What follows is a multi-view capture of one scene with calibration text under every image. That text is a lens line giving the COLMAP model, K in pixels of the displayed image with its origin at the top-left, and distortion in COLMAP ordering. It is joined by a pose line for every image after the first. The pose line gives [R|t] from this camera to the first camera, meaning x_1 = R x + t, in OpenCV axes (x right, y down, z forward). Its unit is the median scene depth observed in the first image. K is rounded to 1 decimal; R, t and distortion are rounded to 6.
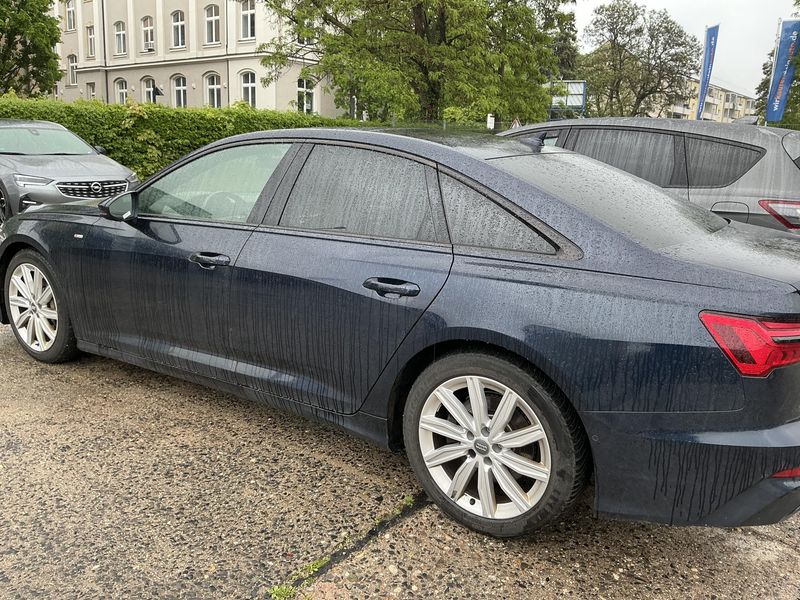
lens RADIAL K [[667.0, 0, 406.1], [0, 667.0, 299.6], [0, 0, 1]] dist [0.033945, -0.089956]
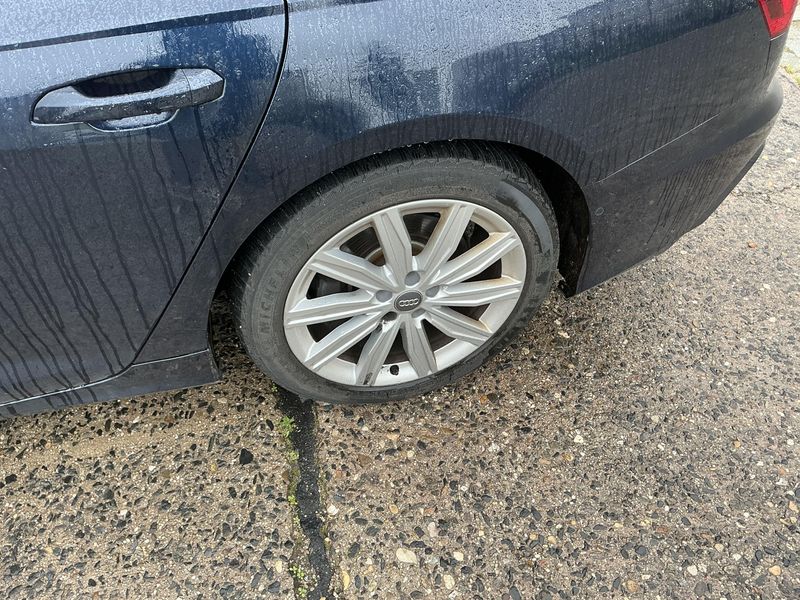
lens RADIAL K [[667.0, 0, 407.0], [0, 667.0, 288.4], [0, 0, 1]] dist [0.033945, -0.089956]
pose [[0.625678, -0.568382, 0.534292, -0.169058], [0.175696, 0.769998, 0.613379, -0.127362], [-0.760038, -0.289905, 0.581633, 0.591991]]
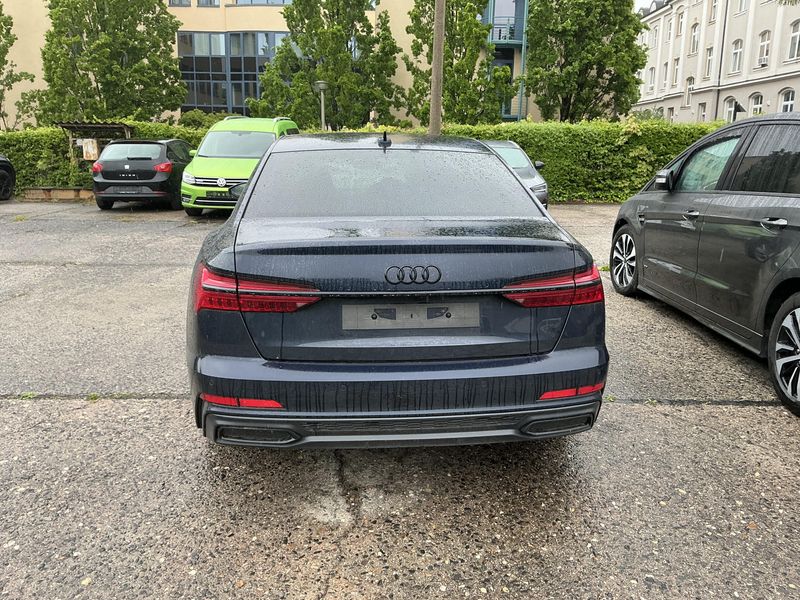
lens RADIAL K [[667.0, 0, 399.7], [0, 667.0, 297.1], [0, 0, 1]] dist [0.033945, -0.089956]
pose [[0.642112, 0.141793, -0.753384, 1.262328], [-0.165413, 0.985222, 0.044445, -0.027864], [0.748553, 0.096081, 0.656077, 0.321557]]
